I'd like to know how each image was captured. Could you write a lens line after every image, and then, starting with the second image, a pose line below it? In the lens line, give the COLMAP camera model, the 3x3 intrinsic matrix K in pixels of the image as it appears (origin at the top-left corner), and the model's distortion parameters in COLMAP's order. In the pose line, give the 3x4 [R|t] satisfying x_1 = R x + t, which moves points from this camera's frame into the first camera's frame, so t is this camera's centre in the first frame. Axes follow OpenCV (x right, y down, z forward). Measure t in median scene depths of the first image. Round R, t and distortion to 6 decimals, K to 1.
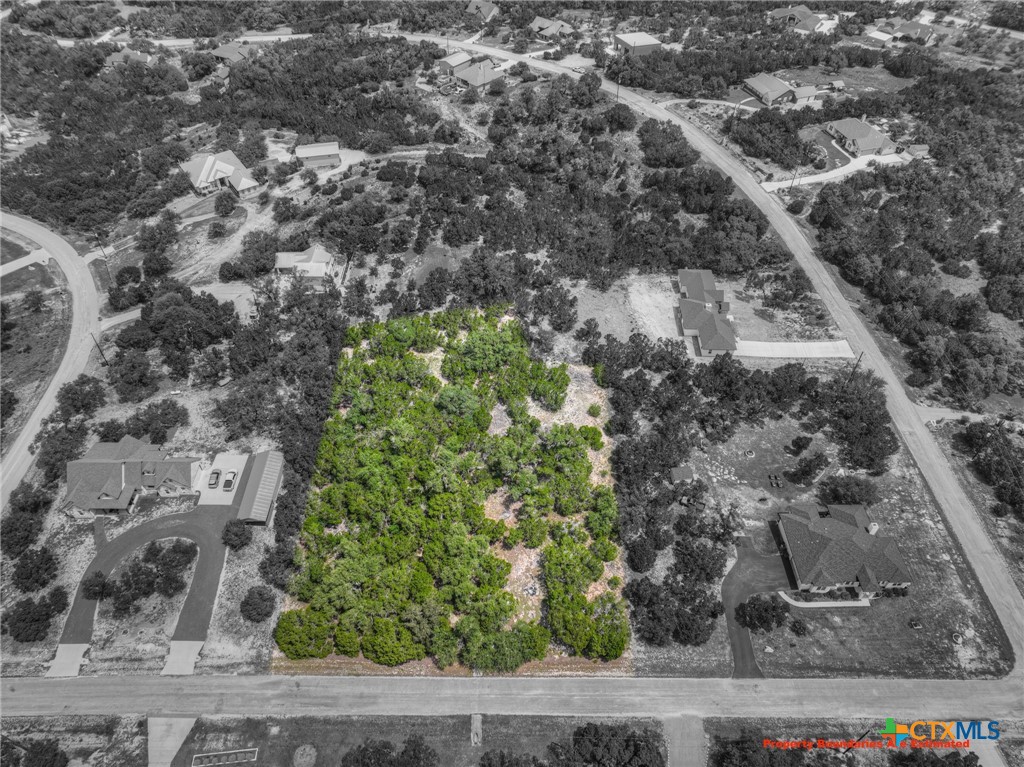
lens RADIAL K [[719.8, 0, 513.4], [0, 719.8, 382.5], [0, 0, 1]] dist [-0.004961, 0.024557]
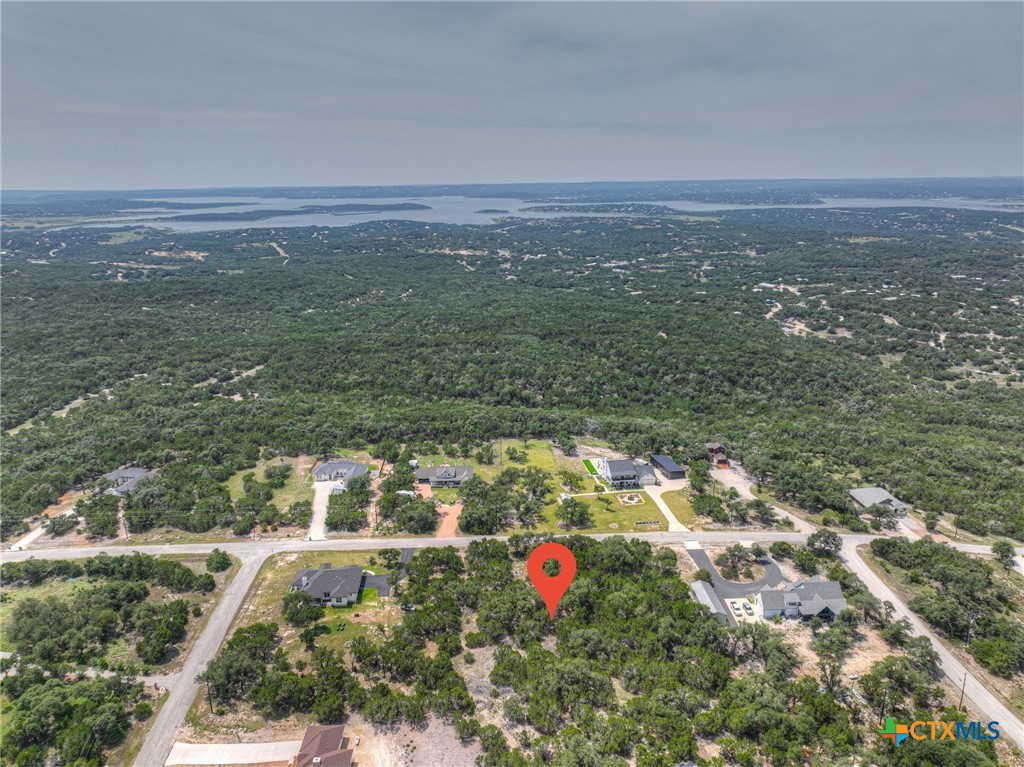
lens RADIAL K [[719.8, 0, 512.6], [0, 719.8, 377.5], [0, 0, 1]] dist [-0.004961, 0.024557]
pose [[-0.998960, 0.018211, -0.041808, 0.092460], [-0.028277, 0.471897, 0.881200, -1.324903], [0.035777, 0.881466, -0.470891, 1.276392]]
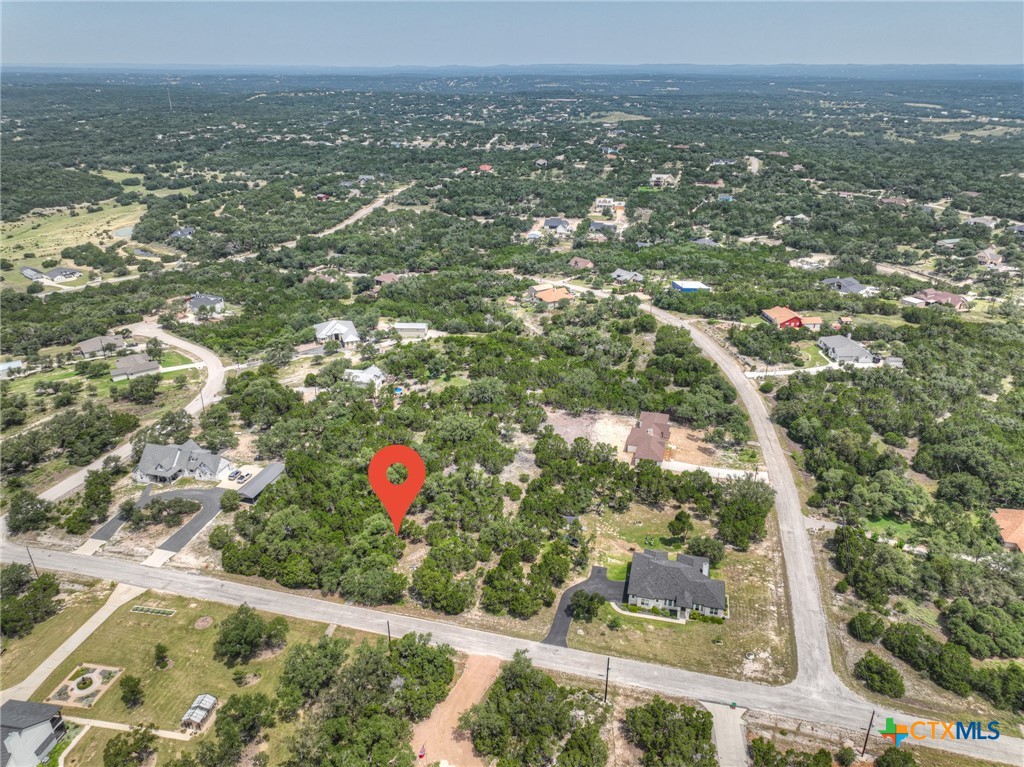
lens RADIAL K [[719.8, 0, 512.8], [0, 719.8, 381.2], [0, 0, 1]] dist [-0.004961, 0.024557]
pose [[0.965624, 0.099660, -0.240079, 0.417873], [-0.183997, 0.914449, -0.360456, 0.375856], [0.183618, 0.392239, 0.901351, -0.213124]]
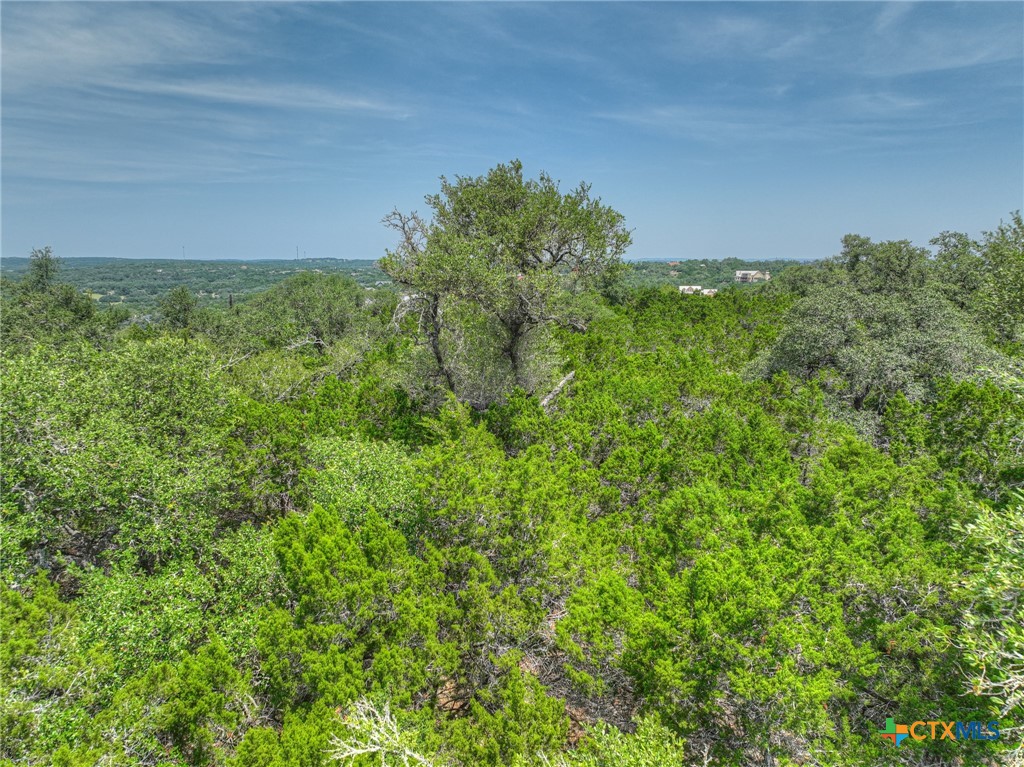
lens RADIAL K [[719.8, 0, 515.3], [0, 719.8, 394.0], [0, 0, 1]] dist [-0.004961, 0.024557]
pose [[0.963294, 0.047347, -0.264240, -0.106750], [-0.194253, 0.802326, -0.564393, 0.154894], [0.185284, 0.595006, 0.782073, 0.976320]]
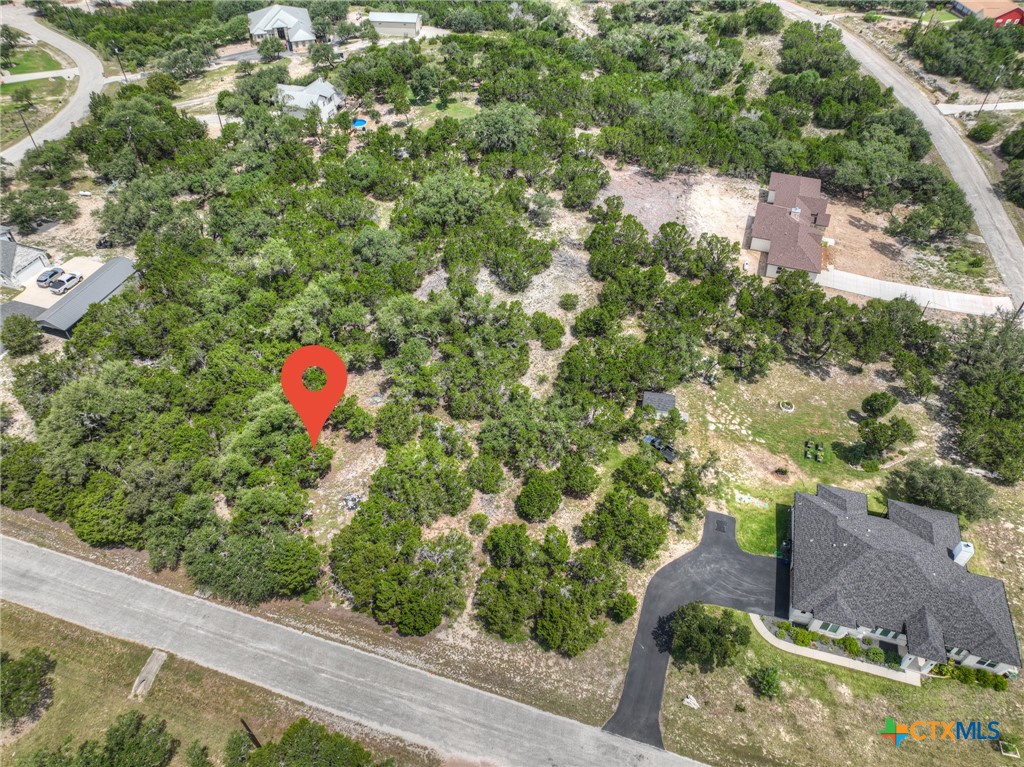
lens RADIAL K [[719.8, 0, 512.1], [0, 719.8, 383.2], [0, 0, 1]] dist [-0.004961, 0.024557]
pose [[0.953010, 0.211157, -0.217221, 0.250471], [-0.218729, 0.975722, -0.011141, 0.147976], [0.209595, 0.058130, 0.976059, 0.368542]]
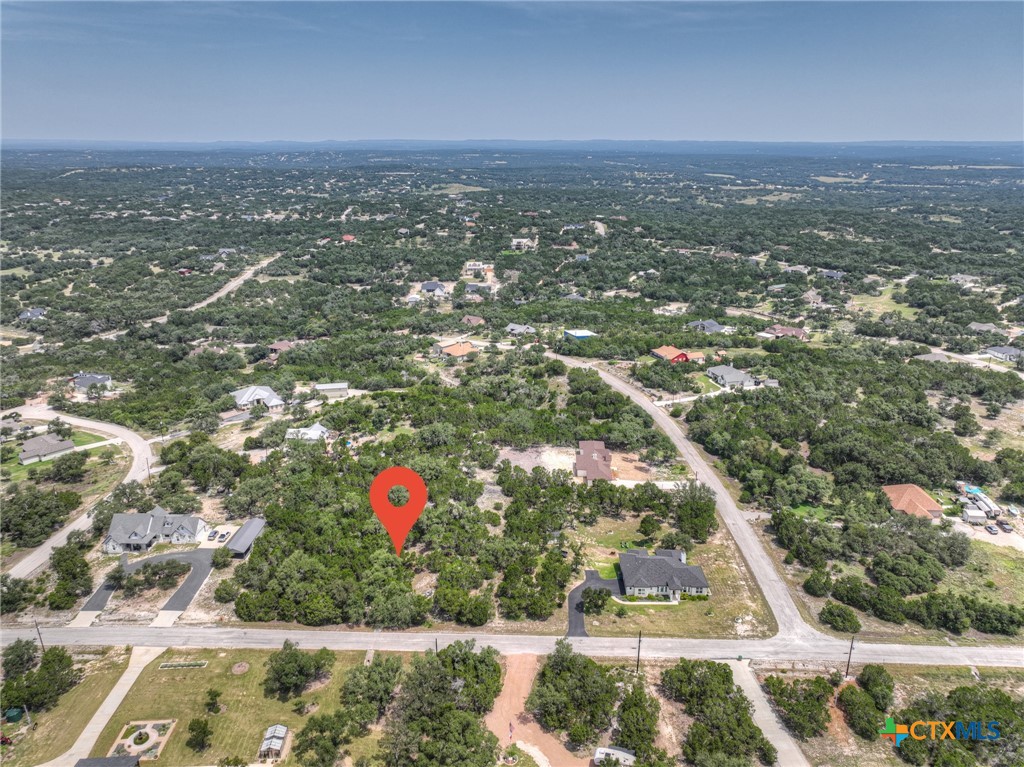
lens RADIAL K [[719.8, 0, 512.9], [0, 719.8, 379.8], [0, 0, 1]] dist [-0.004961, 0.024557]
pose [[0.999267, 0.006760, -0.037689, 0.211380], [-0.023561, 0.884445, -0.466050, 0.510668], [0.030183, 0.466596, 0.883955, -0.343416]]
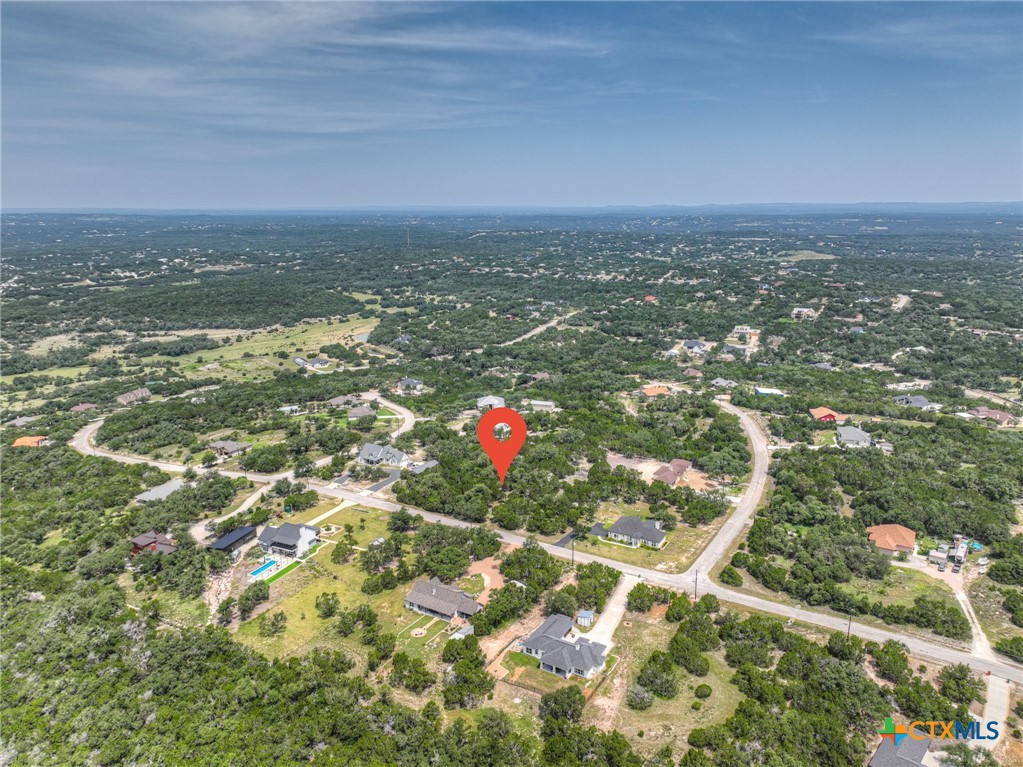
lens RADIAL K [[719.1, 0, 512.7], [0, 719.1, 380.4], [0, 0, 1]] dist [-0.004961, 0.024557]
pose [[0.857660, 0.111402, -0.502005, 1.033826], [-0.363650, 0.821631, -0.438954, 0.830751], [0.363563, 0.559027, 0.745192, -0.786749]]
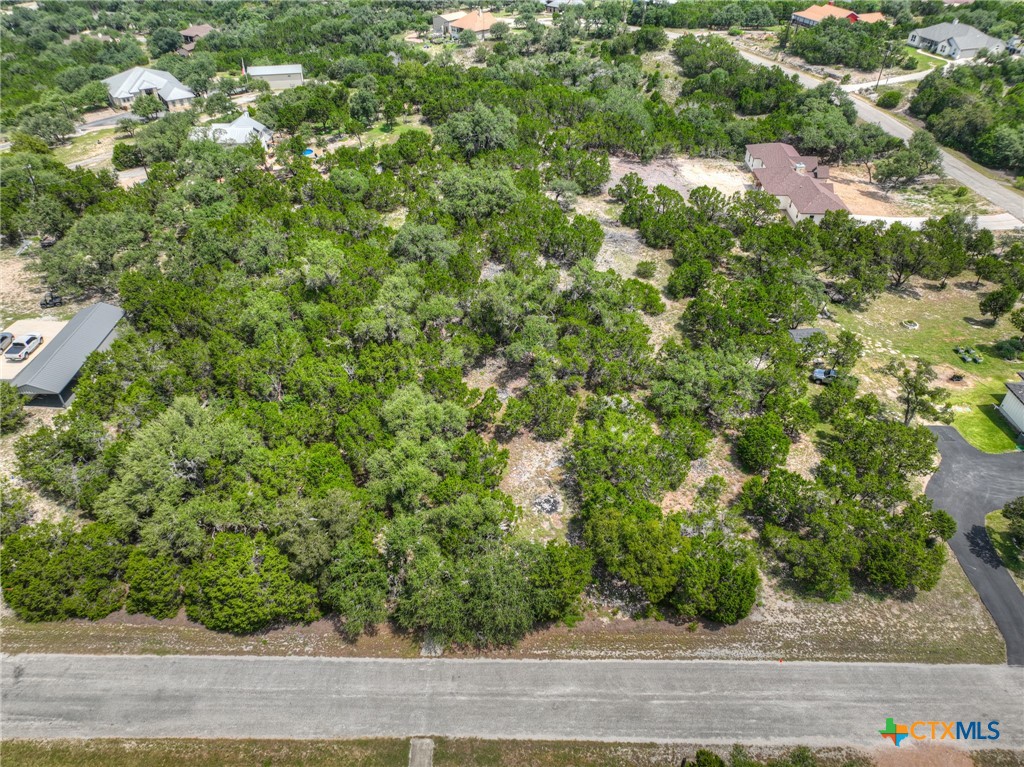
lens RADIAL K [[719.8, 0, 513.6], [0, 719.8, 383.0], [0, 0, 1]] dist [-0.004961, 0.024557]
pose [[0.999978, 0.003789, -0.005480, 0.002825], [-0.004579, 0.988336, -0.152218, 0.256693], [0.004840, 0.152240, 0.988332, 0.444306]]
